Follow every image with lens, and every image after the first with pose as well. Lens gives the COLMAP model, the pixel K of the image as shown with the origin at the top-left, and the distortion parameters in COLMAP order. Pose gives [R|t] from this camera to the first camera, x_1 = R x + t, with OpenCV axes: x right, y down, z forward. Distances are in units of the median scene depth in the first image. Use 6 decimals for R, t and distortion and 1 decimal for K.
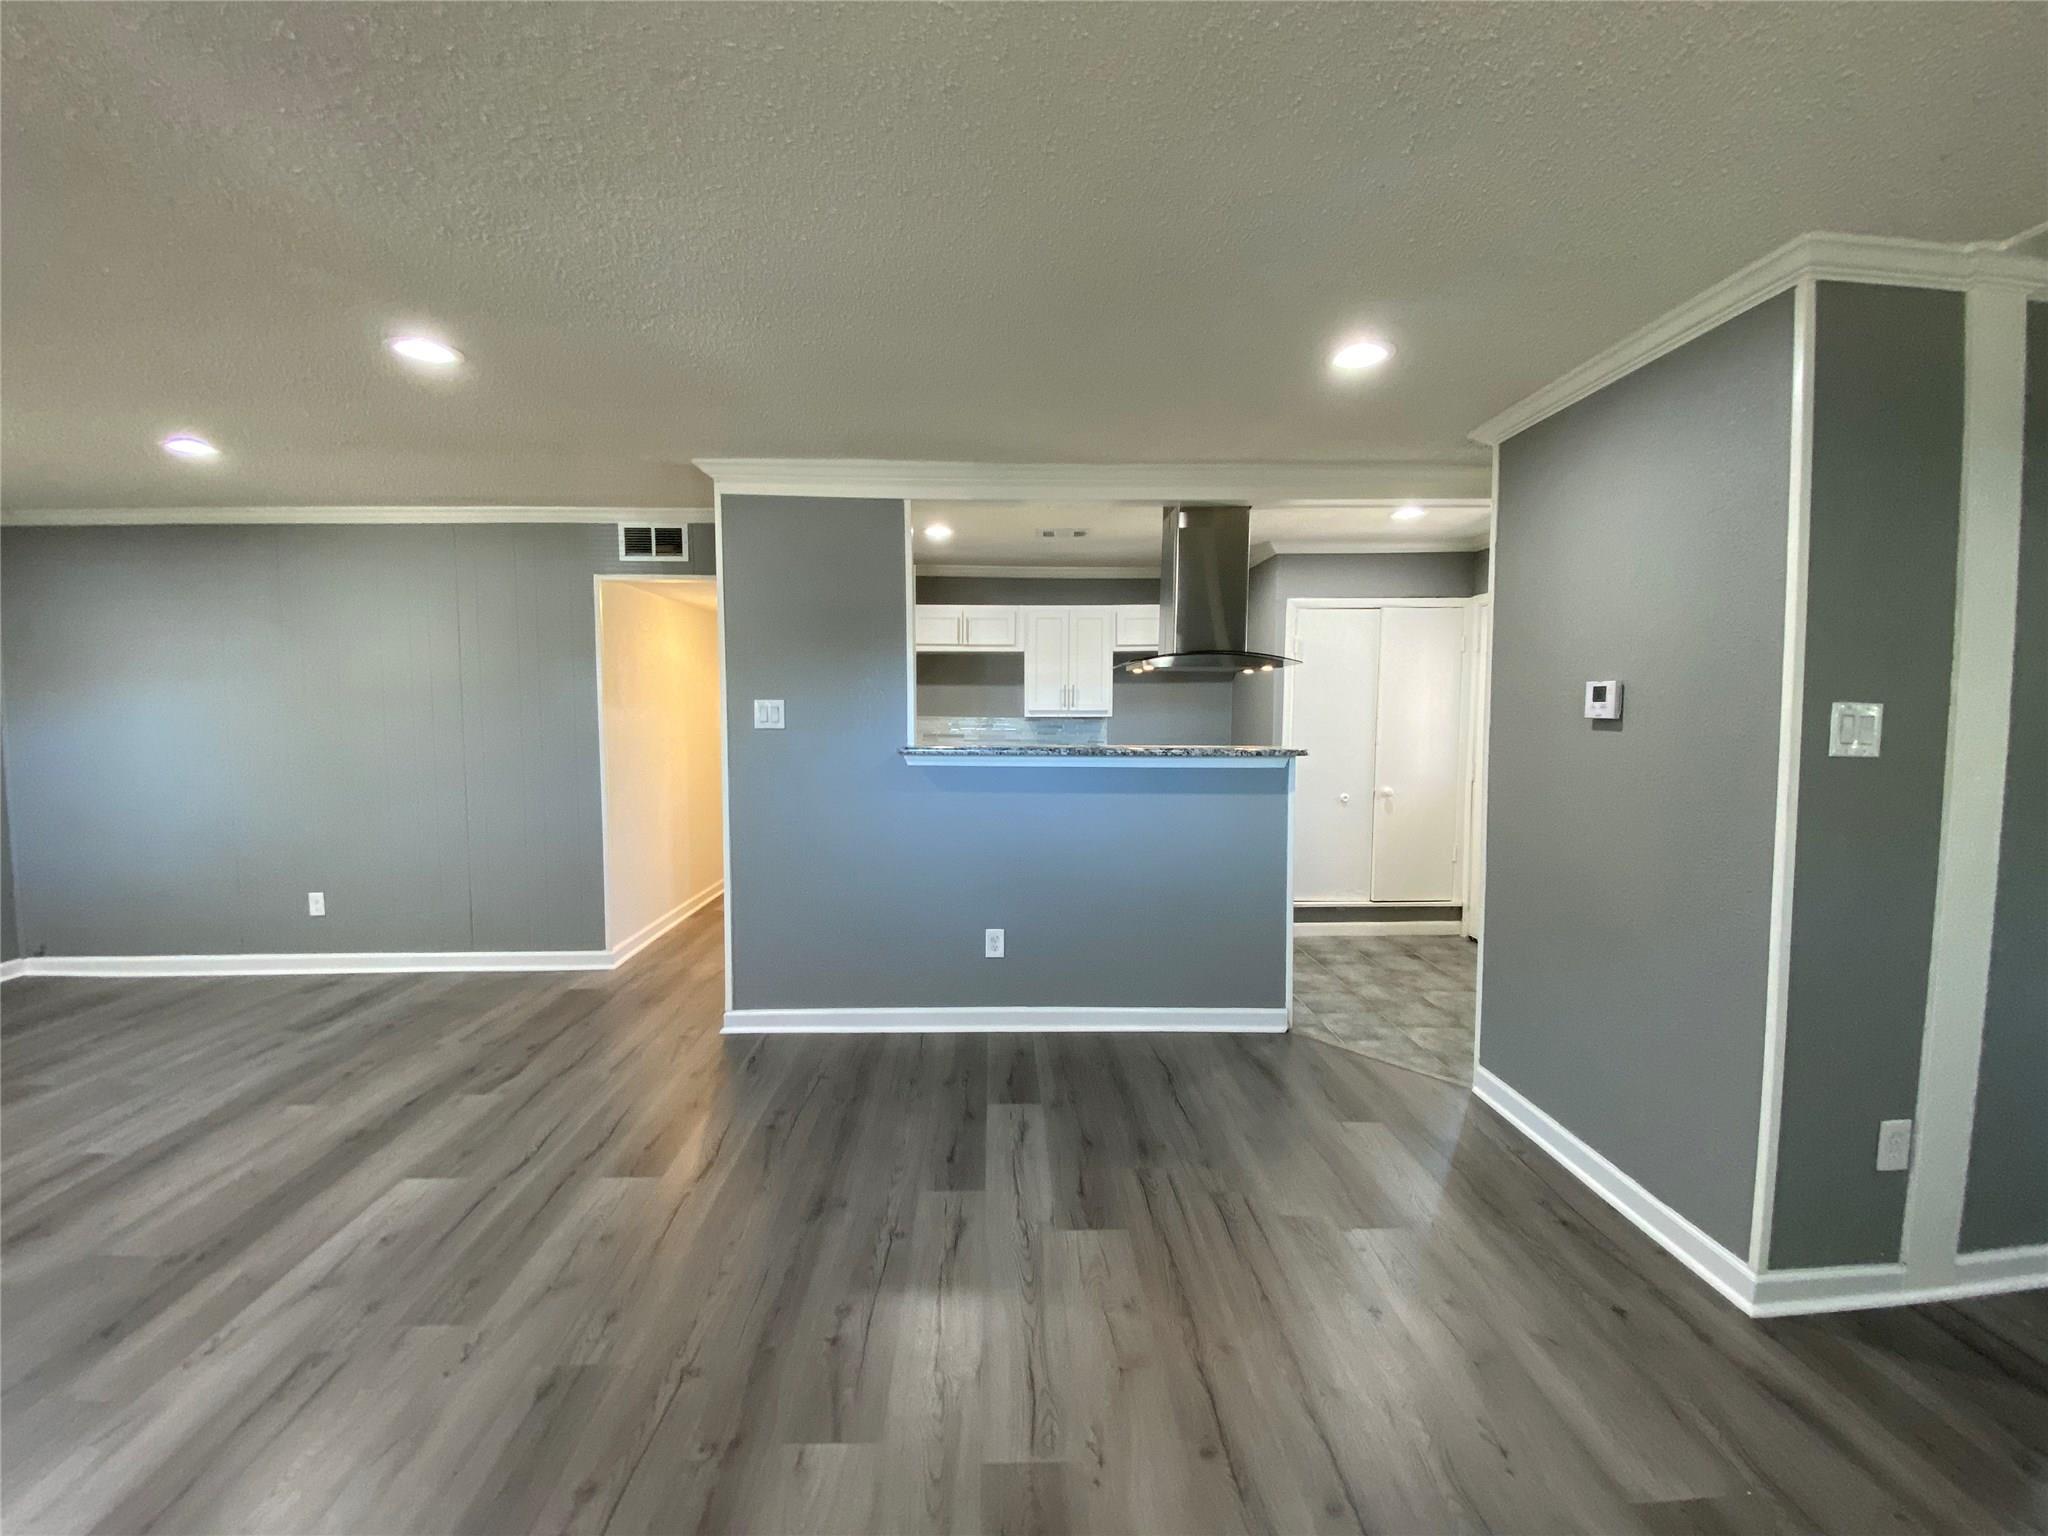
lens RADIAL K [[826.3, 0, 1017.2], [0, 826.3, 759.1], [0, 0, 1]] dist [0.040001, -0.032742]
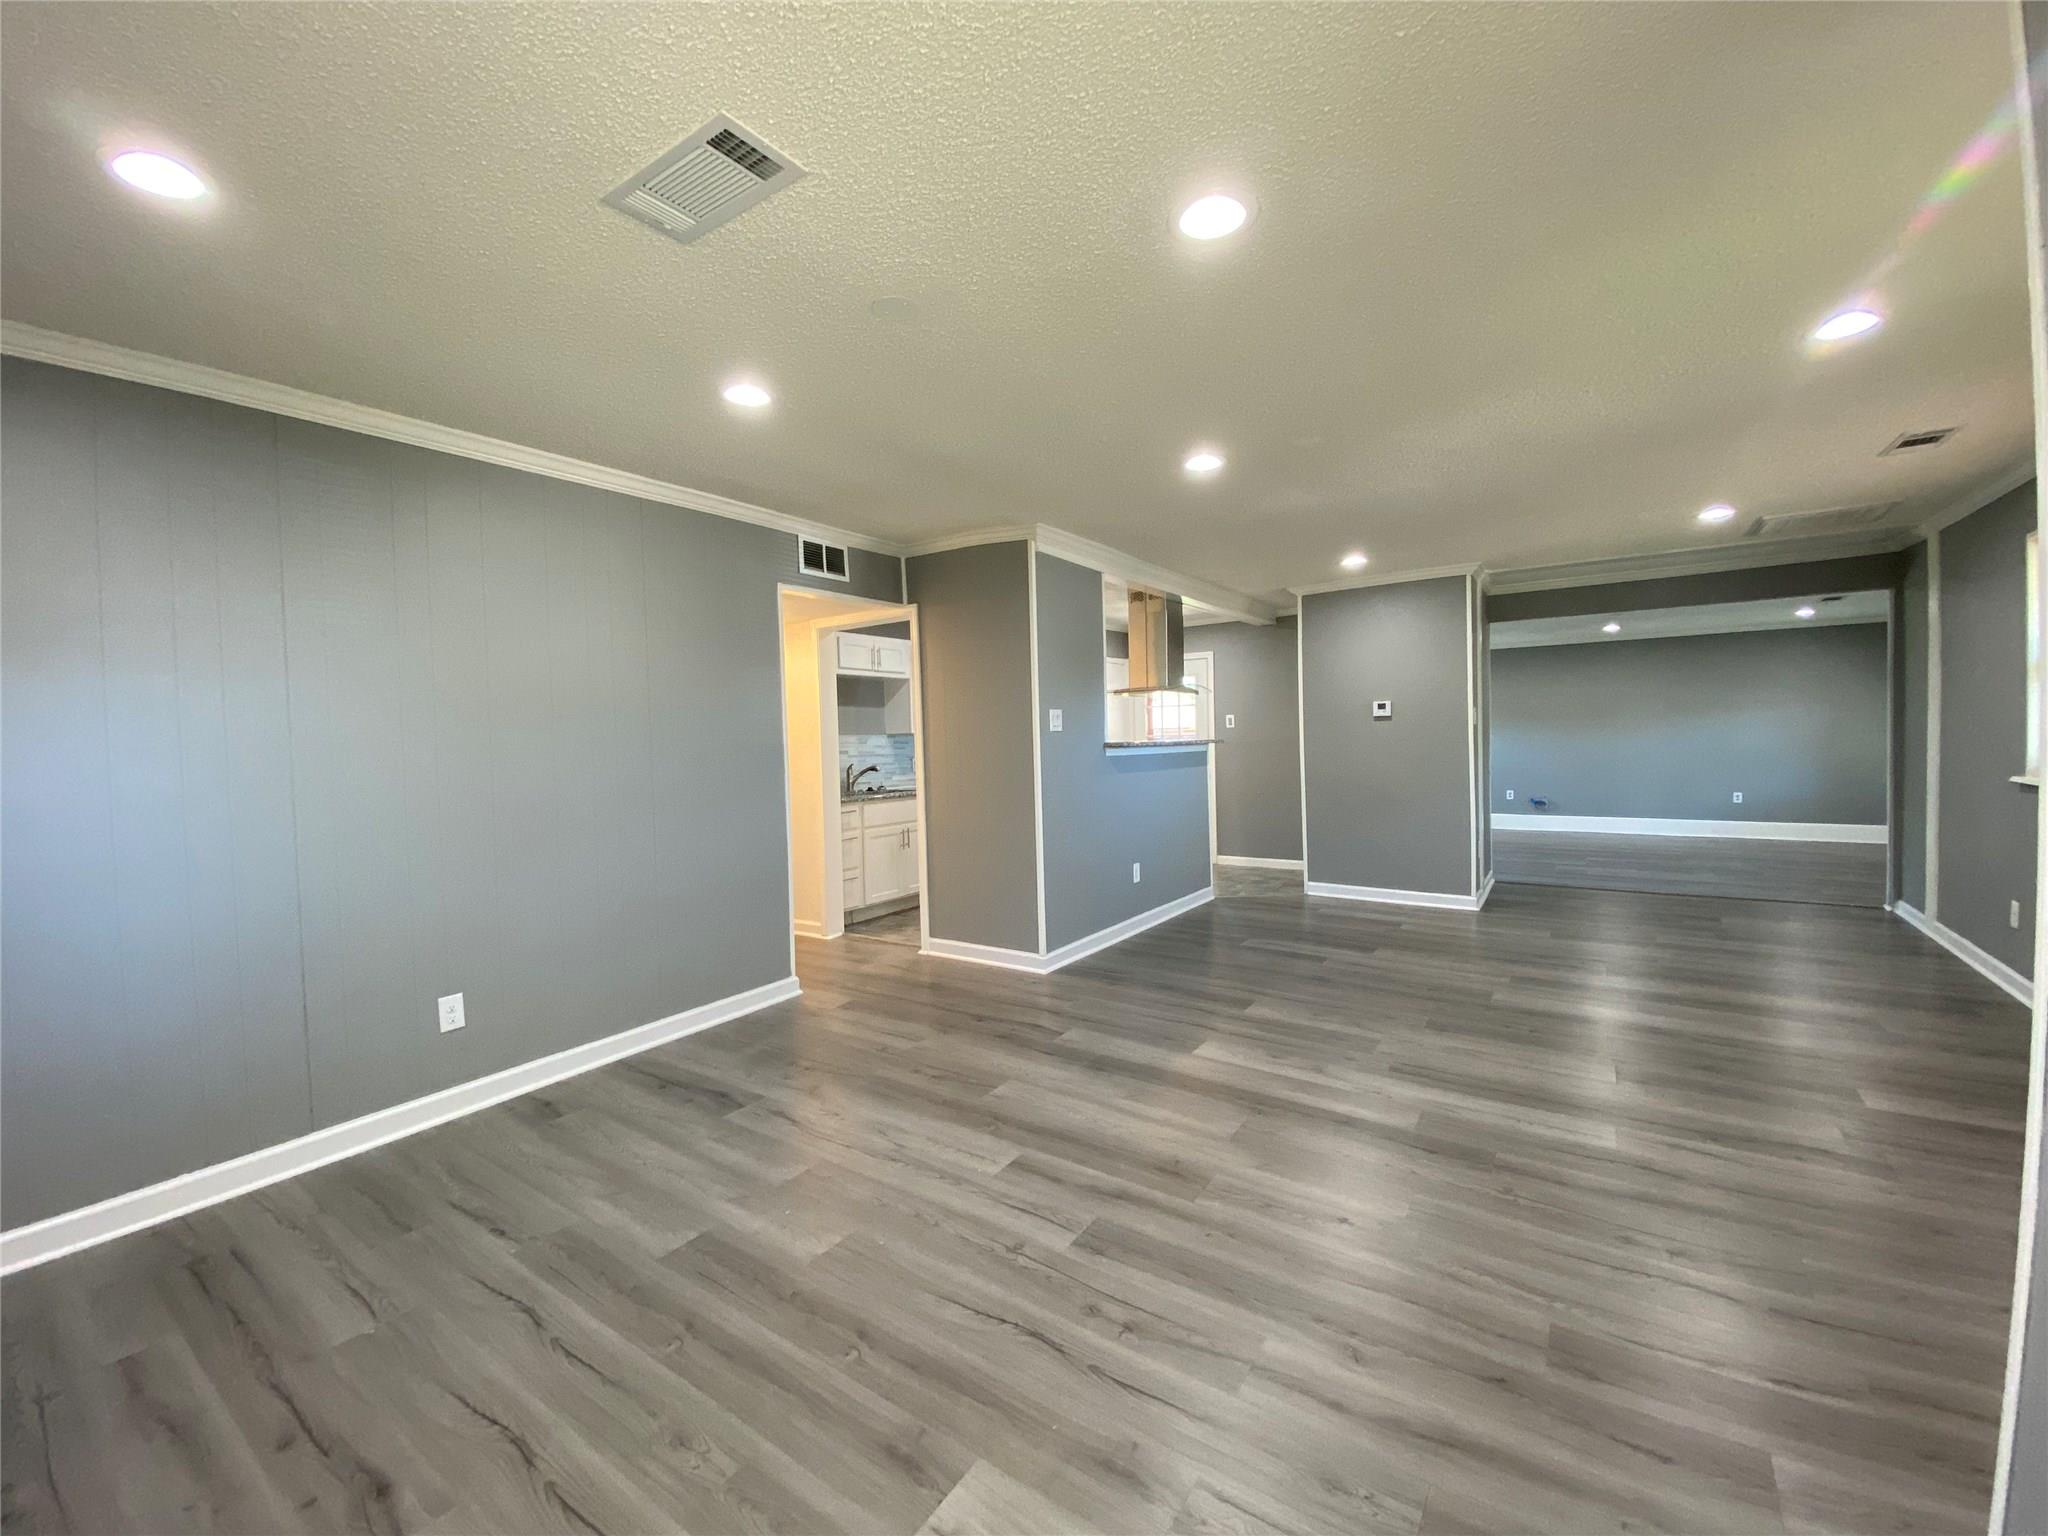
lens RADIAL K [[826.3, 0, 1017.2], [0, 826.3, 759.1], [0, 0, 1]] dist [0.040001, -0.032742]
pose [[0.596915, -0.037463, 0.801430, -1.406055], [0.078746, 0.996822, -0.012055, 0.017690], [-0.798431, 0.070305, 0.597968, 0.279735]]
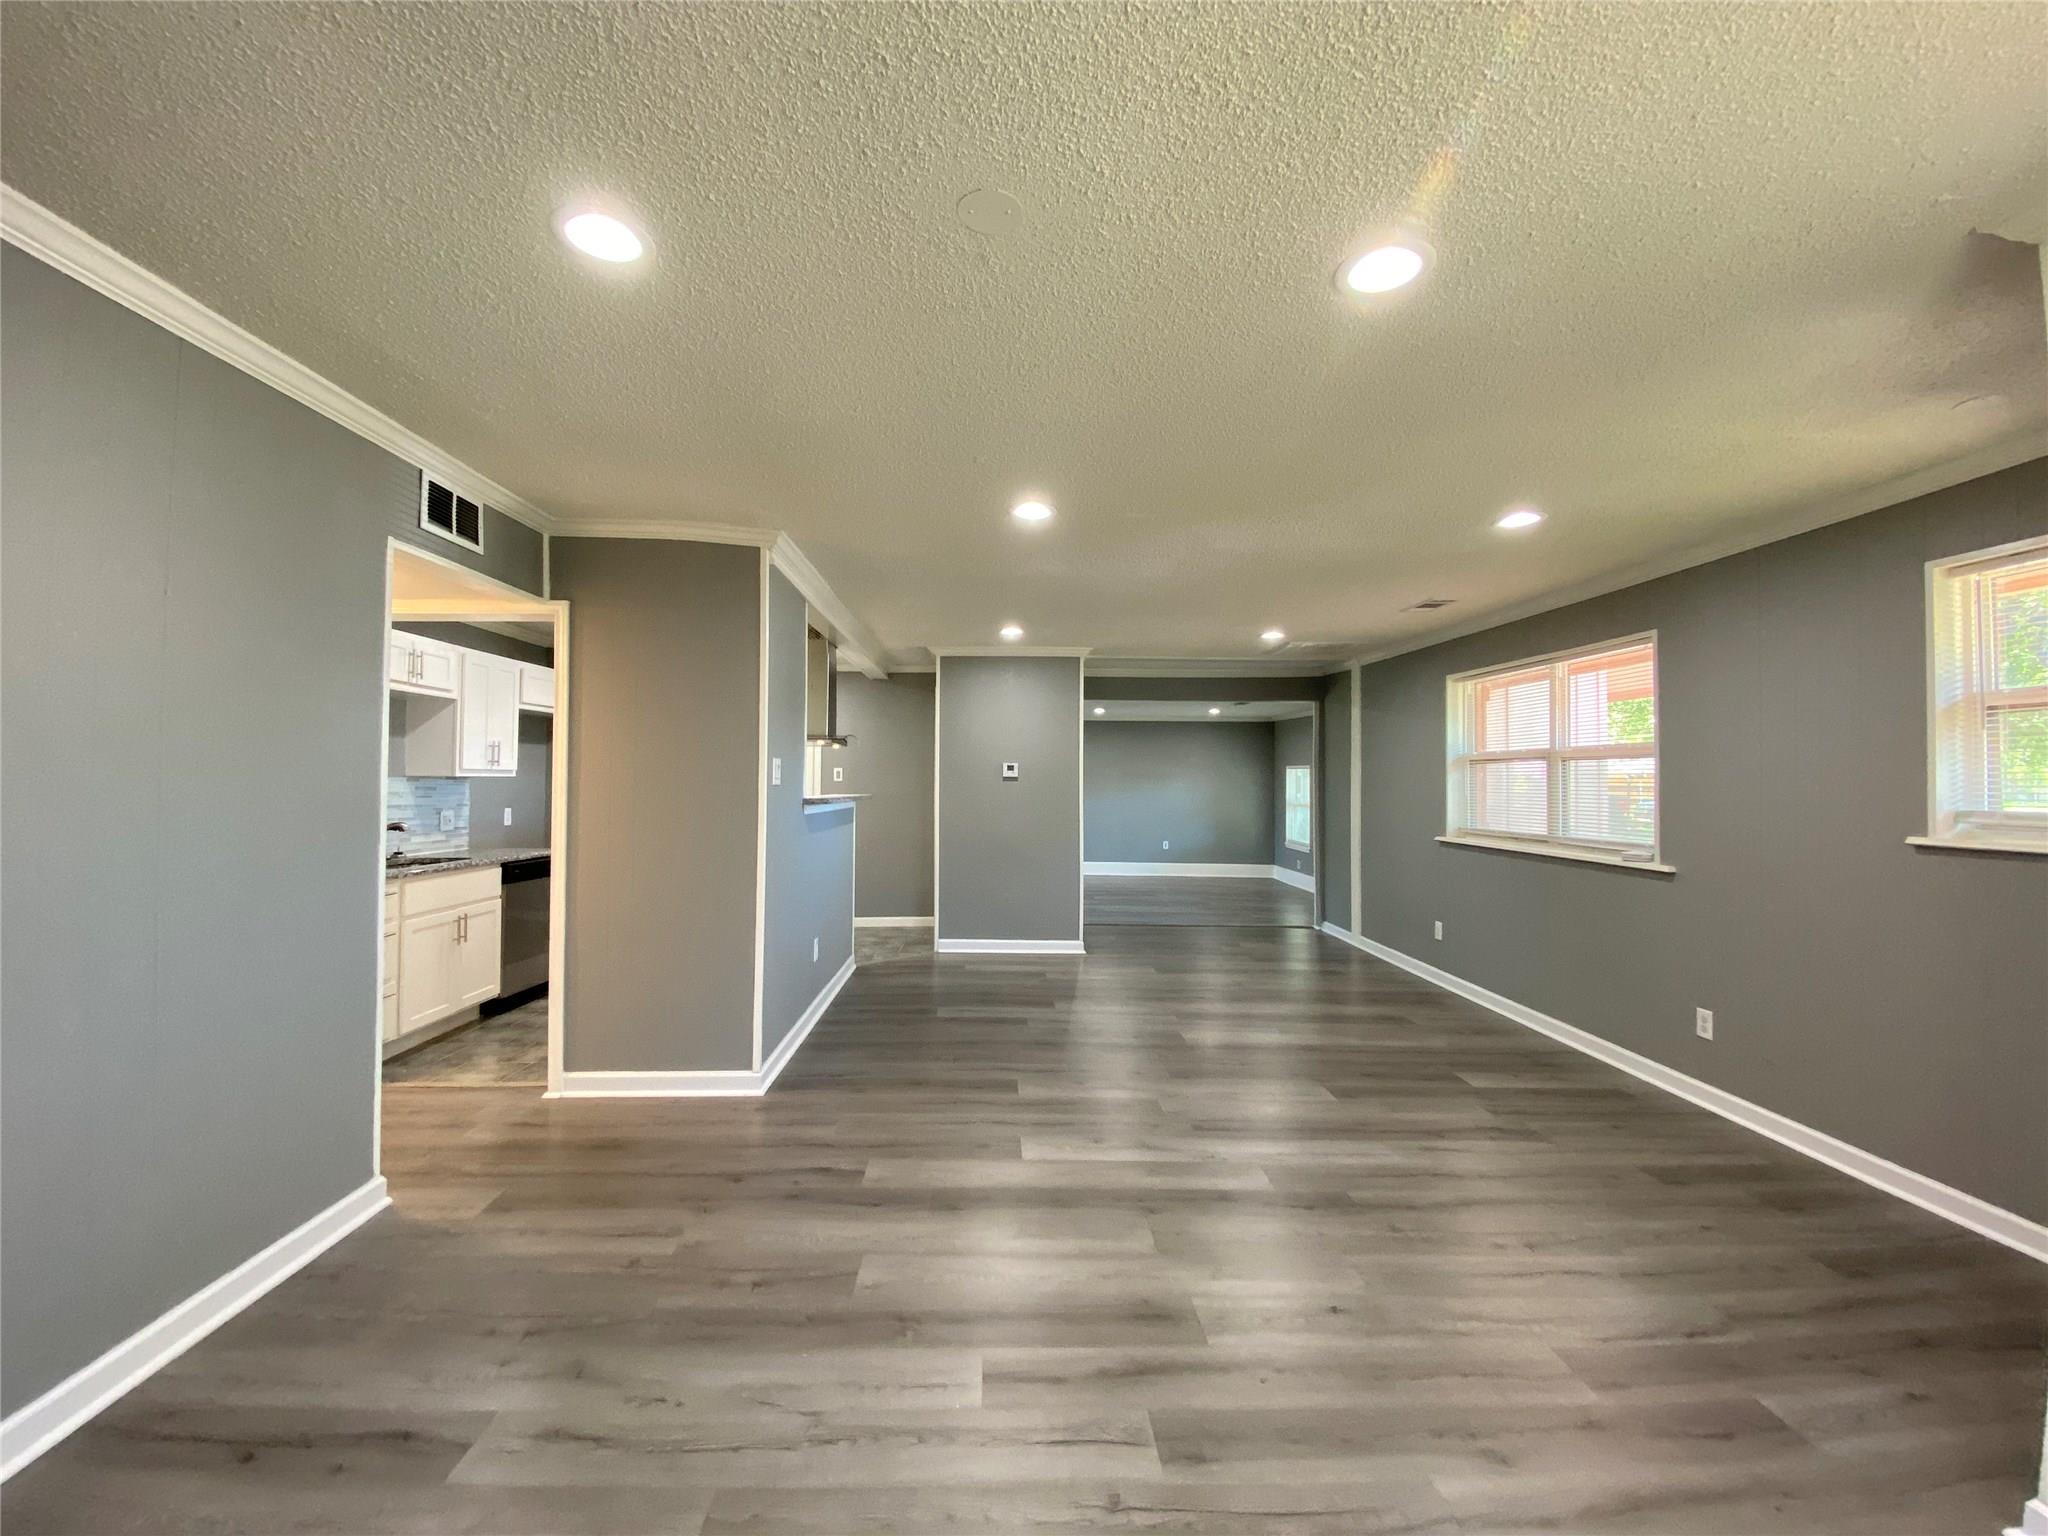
lens RADIAL K [[826.3, 0, 1017.2], [0, 826.3, 759.1], [0, 0, 1]] dist [0.040001, -0.032742]
pose [[-0.002015, 0.026019, 0.999659, -1.391626], [0.056665, 0.998058, -0.025863, -0.025818], [-0.998391, 0.056594, -0.003486, 0.704772]]
